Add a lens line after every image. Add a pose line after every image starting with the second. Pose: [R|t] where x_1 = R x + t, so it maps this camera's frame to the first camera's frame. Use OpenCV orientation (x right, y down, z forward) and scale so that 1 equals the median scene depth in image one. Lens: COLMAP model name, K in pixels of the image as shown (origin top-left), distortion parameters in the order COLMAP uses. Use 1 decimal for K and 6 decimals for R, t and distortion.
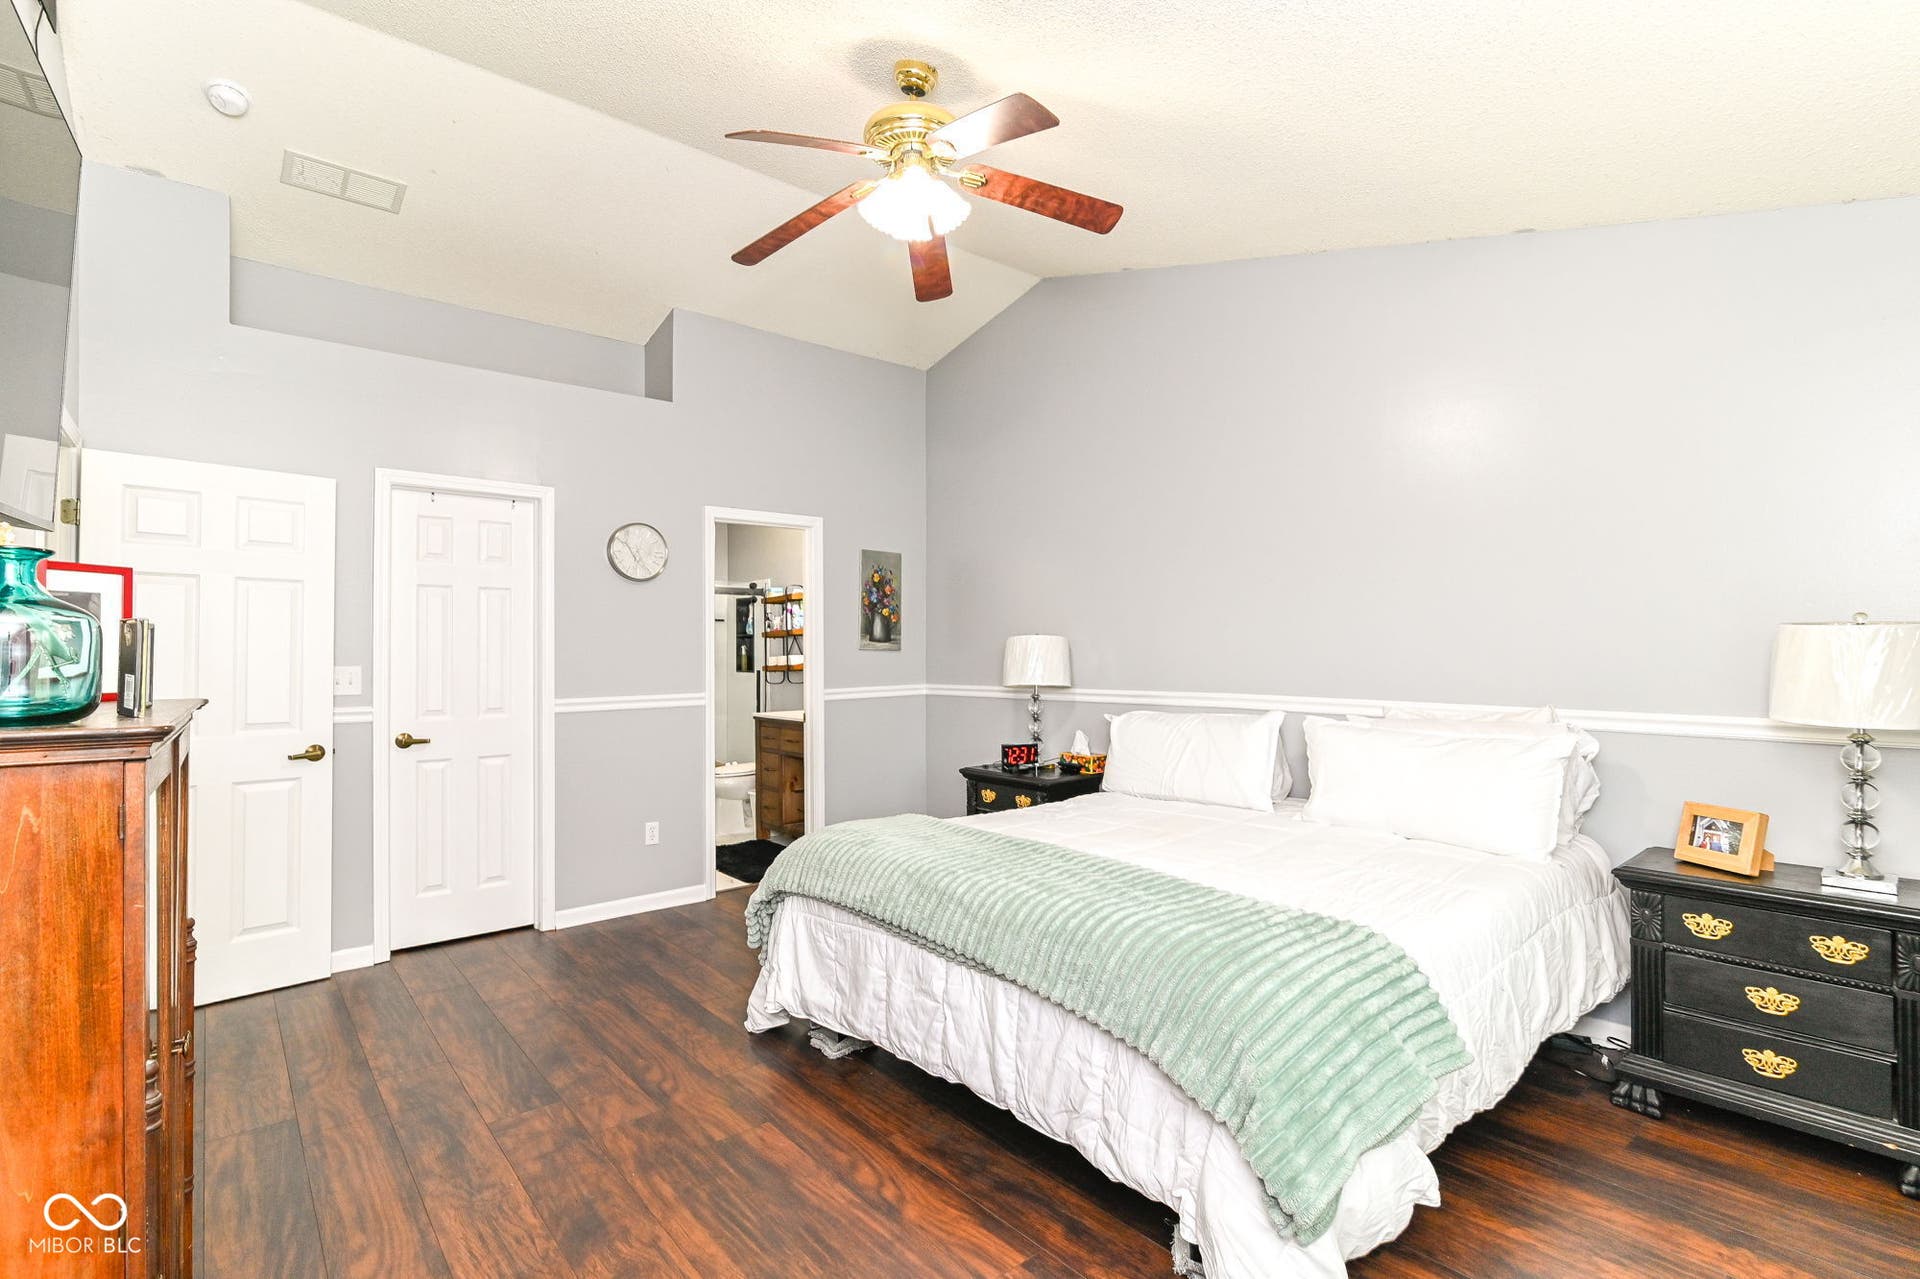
lens RADIAL K [[908.0, 0, 942.6], [0, 908.0, 639.3], [0, 0, 1]] dist [-0.014613, 0.001474]
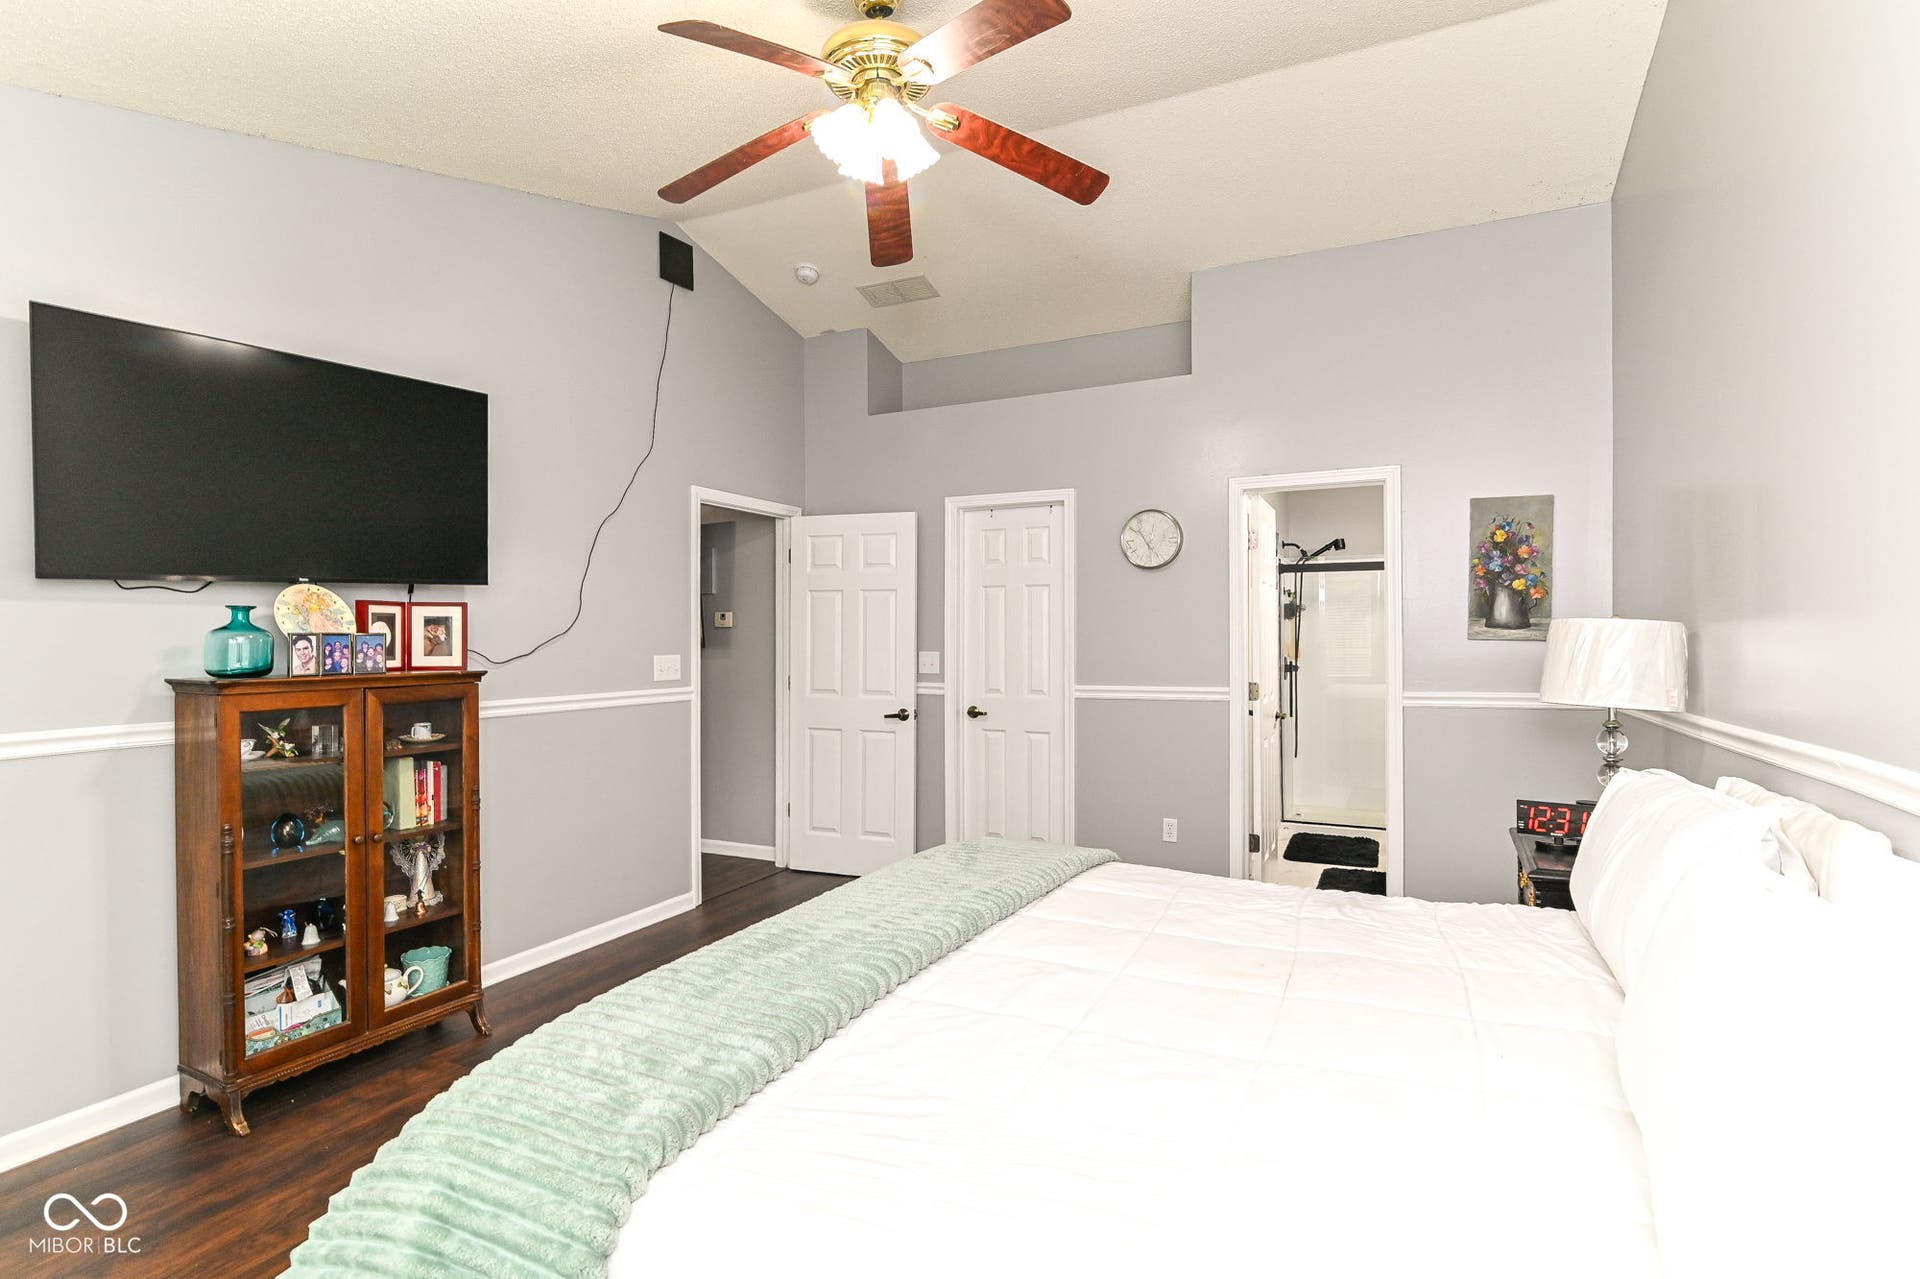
lens RADIAL K [[908.0, 0, 950.9], [0, 908.0, 637.8], [0, 0, 1]] dist [-0.014613, 0.001474]
pose [[0.399165, 0.003852, -0.916871, 0.387440], [0.012612, 0.999874, 0.009691, -0.001966], [0.916793, -0.015432, 0.399066, 0.336919]]
